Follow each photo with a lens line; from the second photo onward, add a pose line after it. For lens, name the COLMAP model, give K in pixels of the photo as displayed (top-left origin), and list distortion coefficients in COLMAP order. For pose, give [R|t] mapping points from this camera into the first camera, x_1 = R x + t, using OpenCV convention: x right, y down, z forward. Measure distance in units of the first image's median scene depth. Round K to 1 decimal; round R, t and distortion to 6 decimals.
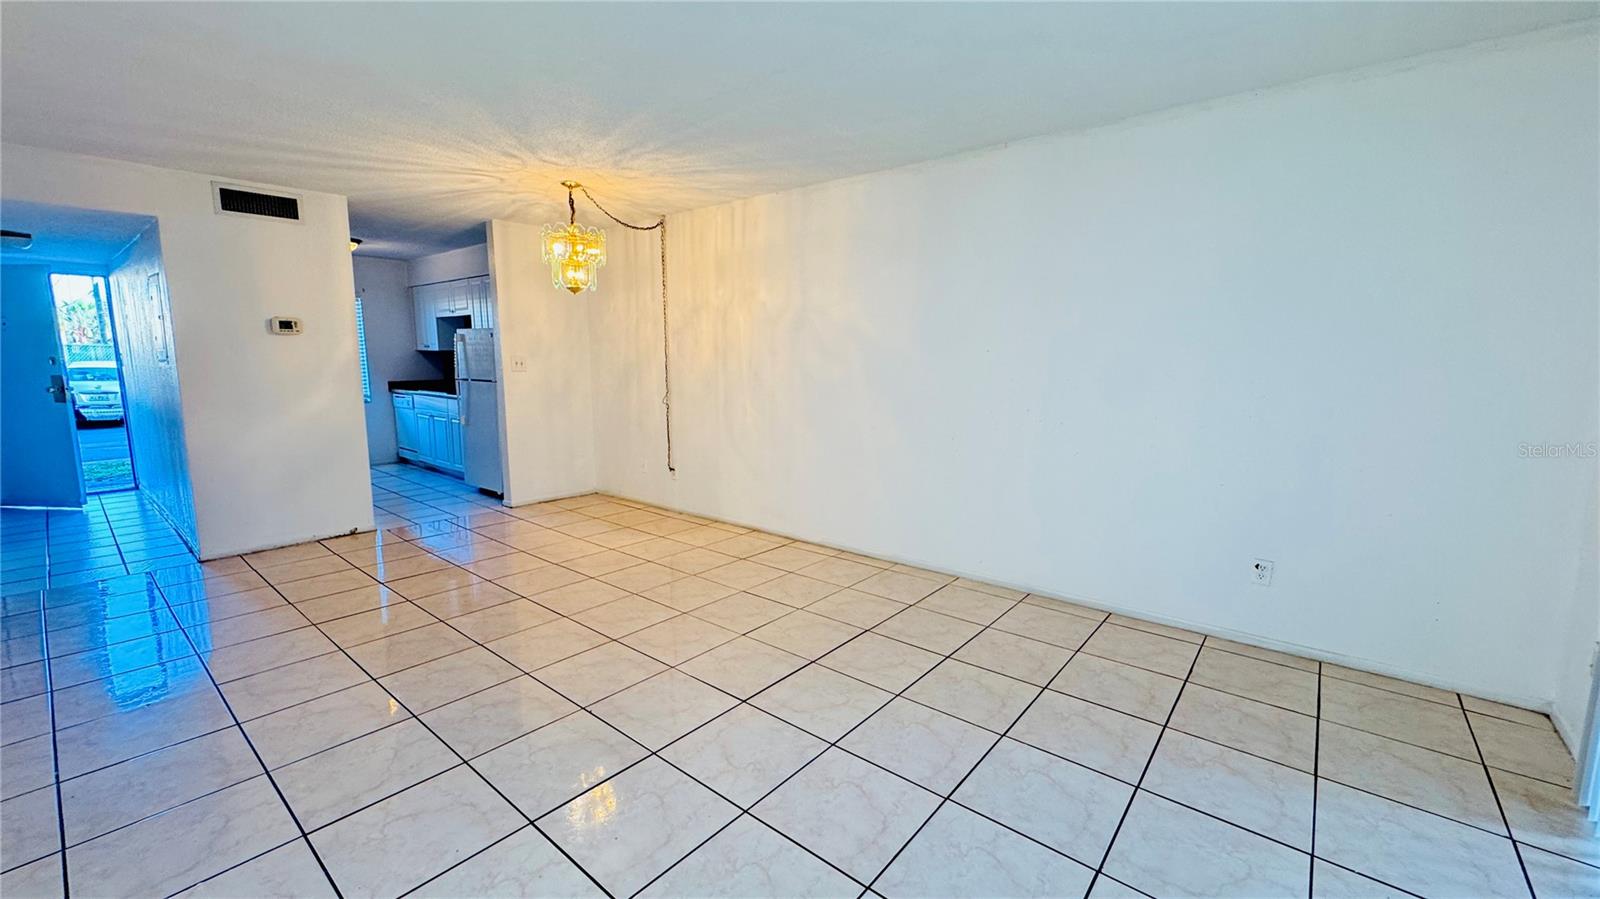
lens RADIAL K [[635.4, 0, 804.7], [0, 635.4, 449.3], [0, 0, 1]] dist [0.003385, -0.000267]
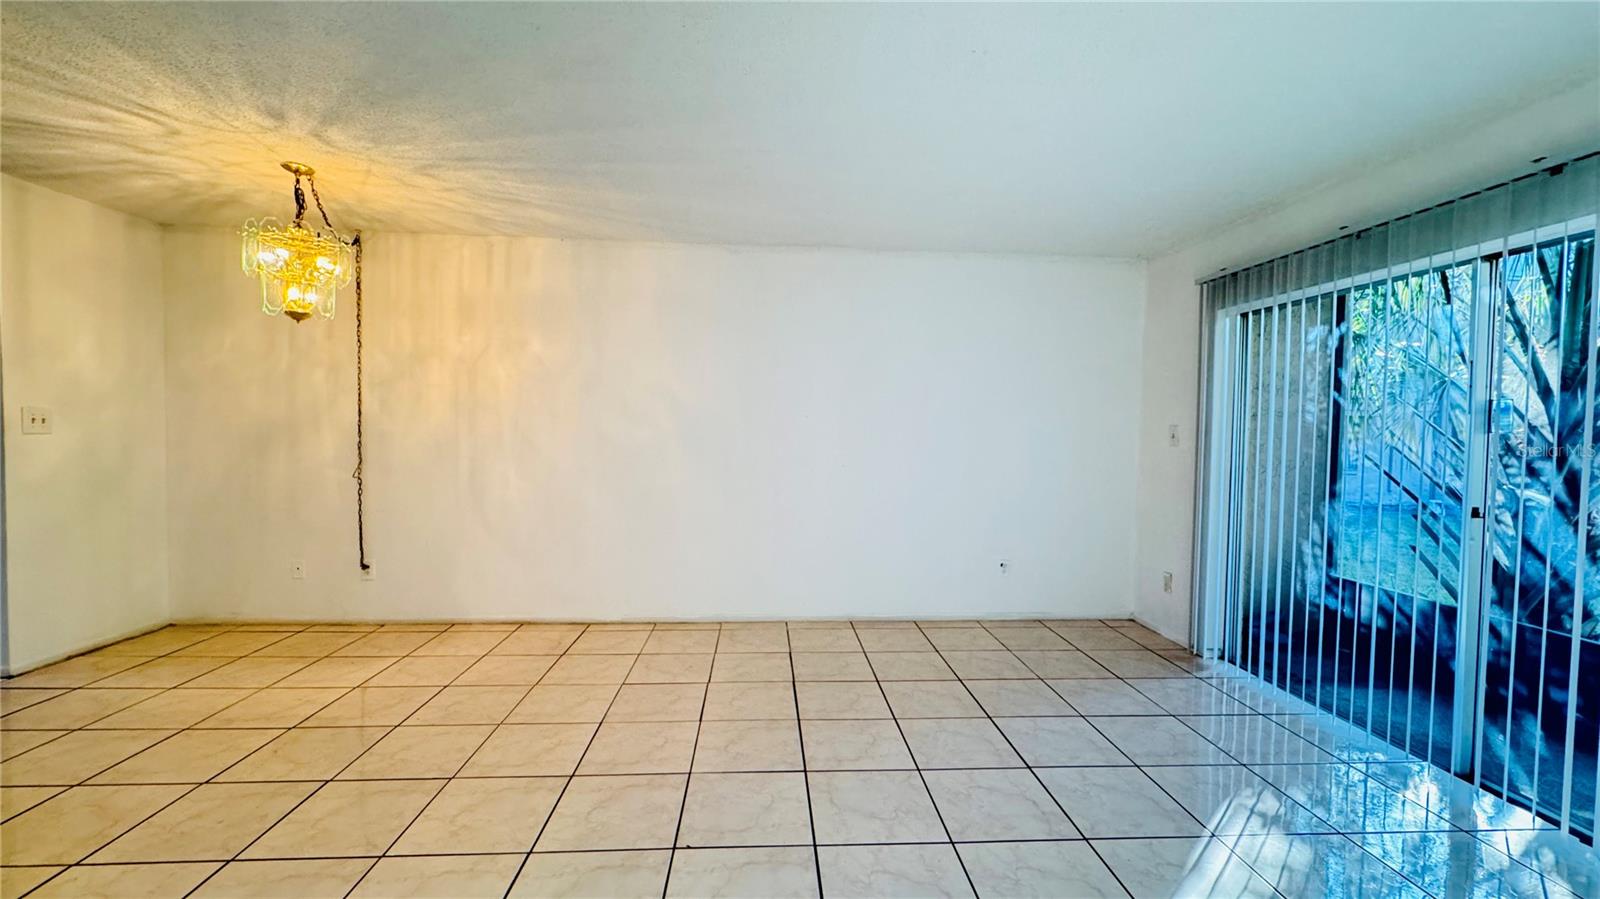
lens RADIAL K [[635.4, 0, 800.0], [0, 635.4, 454.0], [0, 0, 1]] dist [0.003385, -0.000267]
pose [[0.735635, -0.018040, 0.677137, -0.435588], [0.082502, 0.994589, -0.063132, -0.013399], [-0.672335, 0.102308, 0.733143, 0.141678]]
